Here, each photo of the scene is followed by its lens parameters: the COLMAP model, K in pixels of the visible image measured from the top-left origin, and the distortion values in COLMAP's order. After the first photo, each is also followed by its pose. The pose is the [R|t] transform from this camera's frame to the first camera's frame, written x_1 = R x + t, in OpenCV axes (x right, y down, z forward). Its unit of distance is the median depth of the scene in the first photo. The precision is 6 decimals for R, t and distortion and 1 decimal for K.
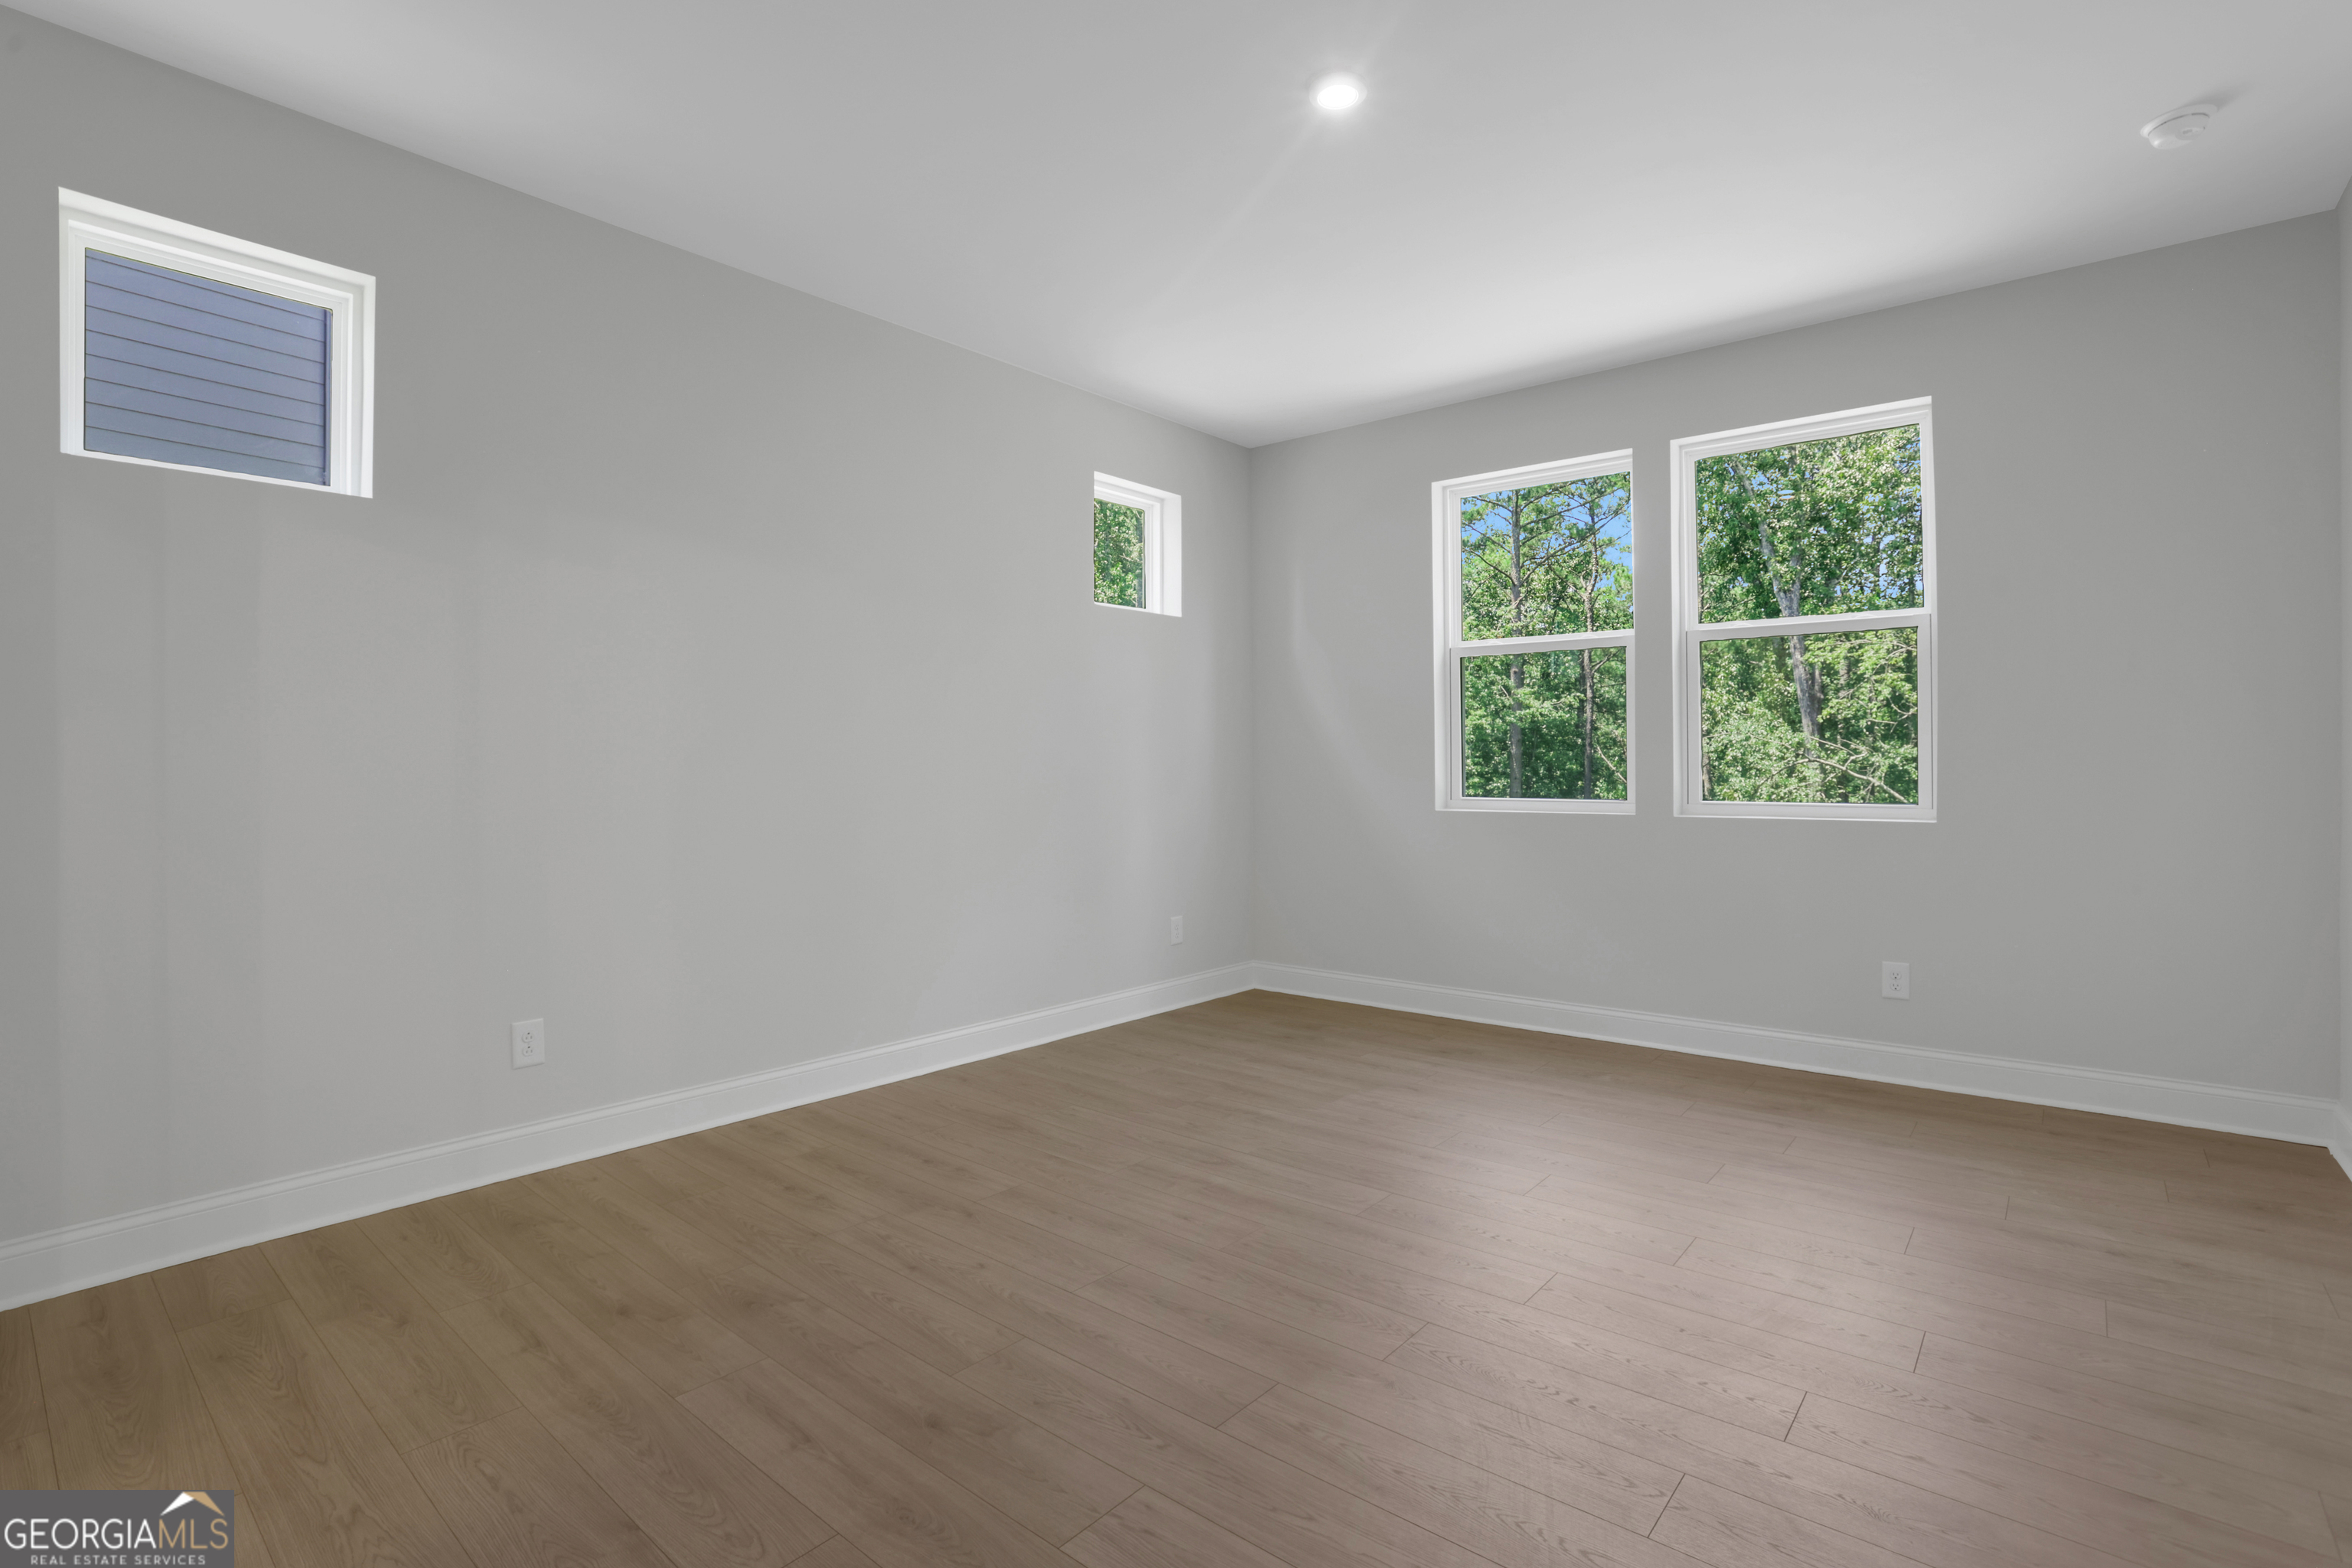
lens RADIAL K [[1107.8, 0, 1168.8], [0, 1107.8, 783.3], [0, 0, 1]] dist [-0.068038, 0.026300]
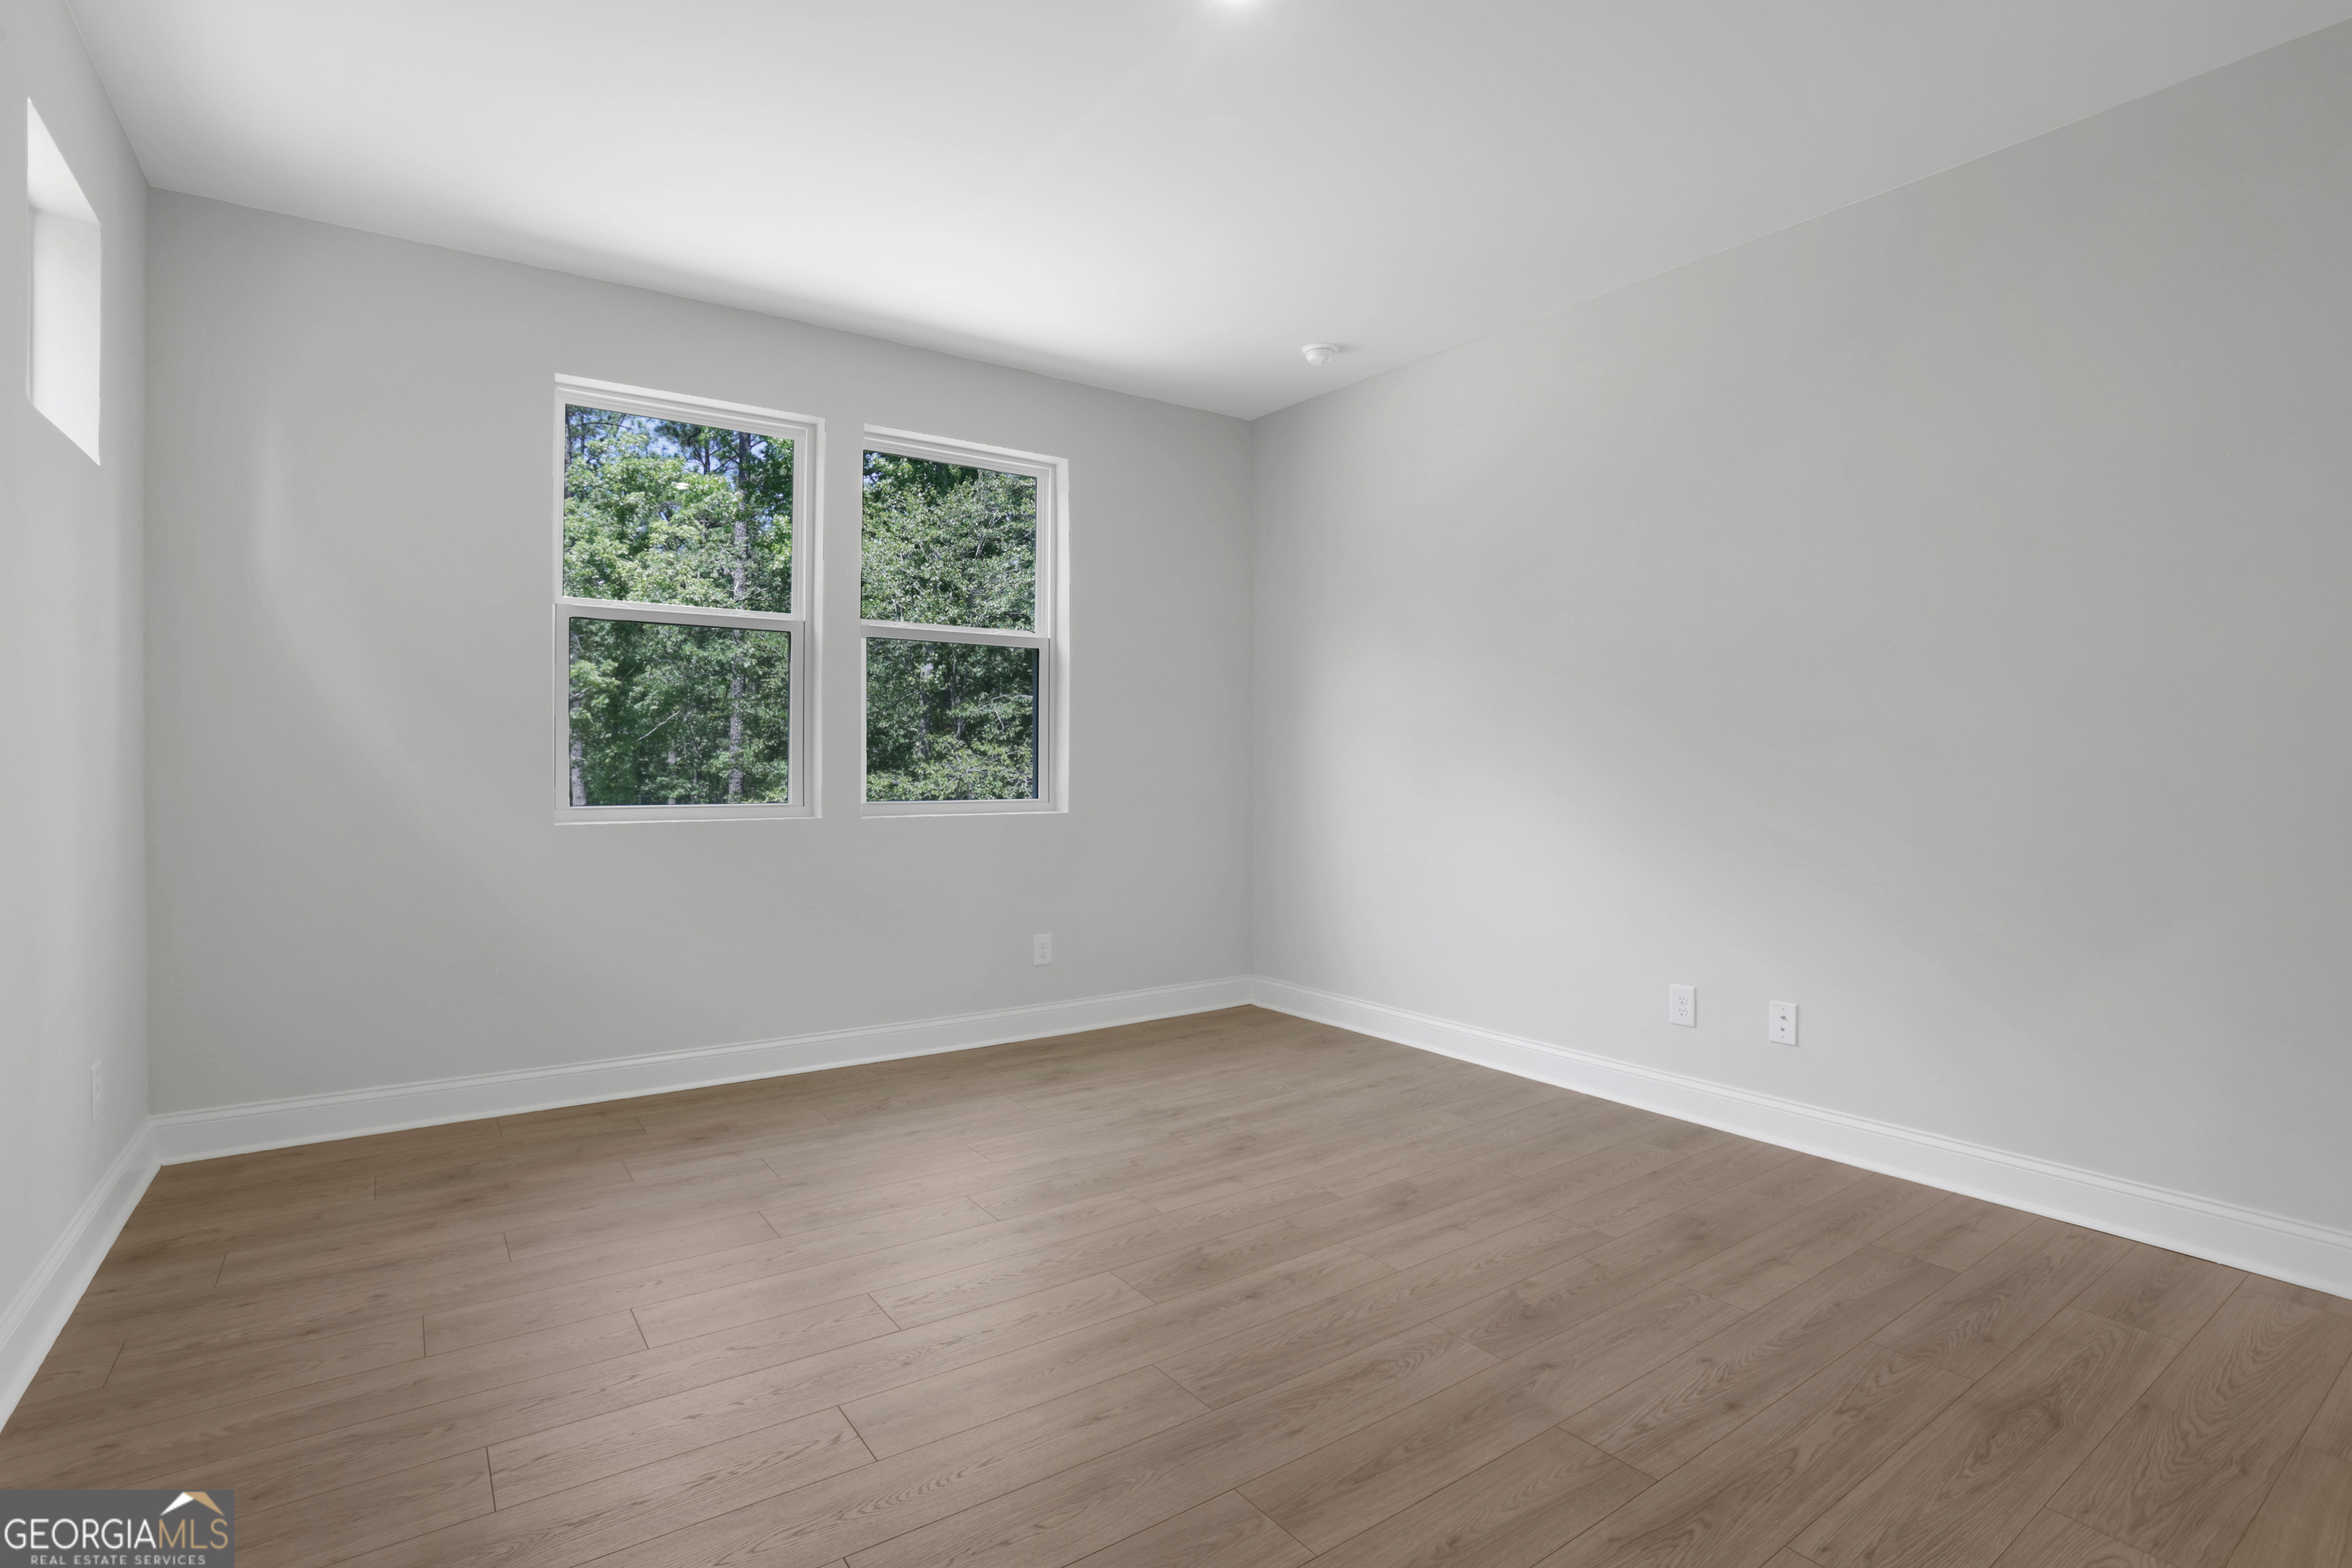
lens RADIAL K [[1107.8, 0, 1163.4], [0, 1107.8, 784.7], [0, 0, 1]] dist [-0.068038, 0.026300]
pose [[0.245385, -0.004952, 0.969413, -0.630171], [0.010653, 0.999940, 0.002412, 0.002989], [-0.969367, 0.009736, 0.245423, 0.799105]]
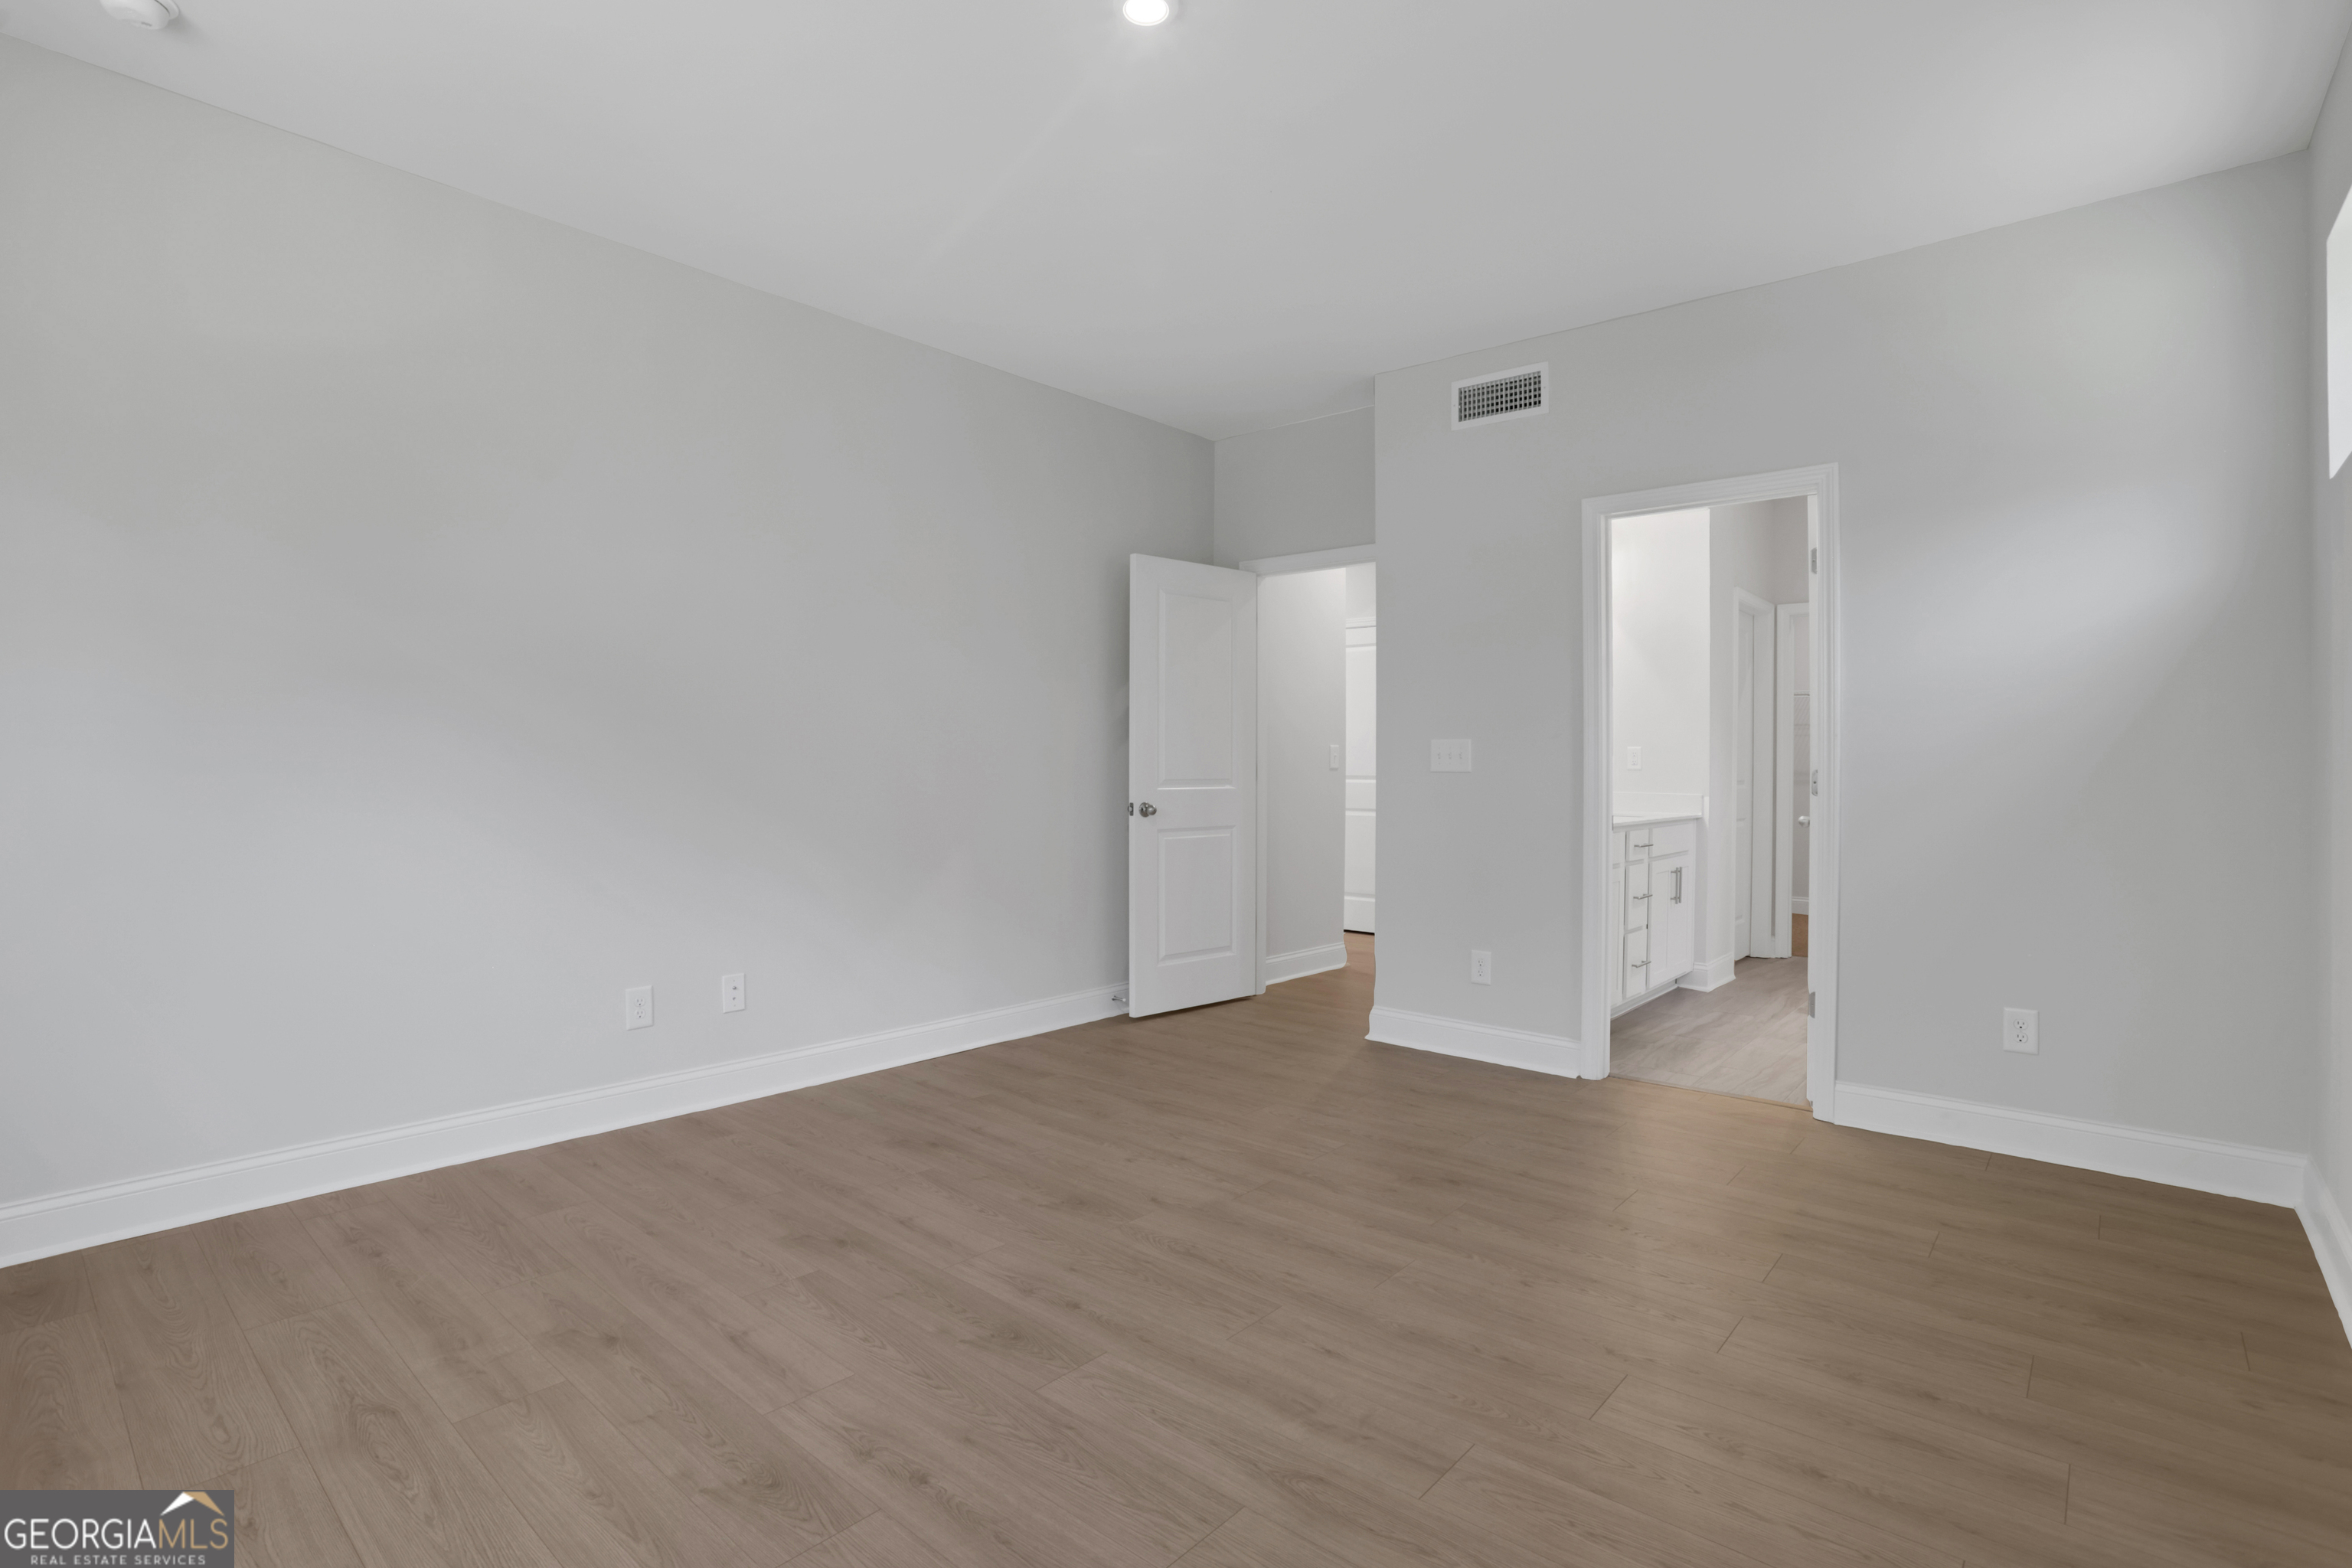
lens RADIAL K [[1128.8, 0, 1170.7], [0, 1128.8, 769.6], [0, 0, 1]] dist [-0.037366, 0.003480]
pose [[-0.999885, 0.001768, 0.015039, 0.114960], [0.002064, 0.999805, 0.019647, -0.029324], [-0.015001, 0.019676, -0.999694, 1.797625]]
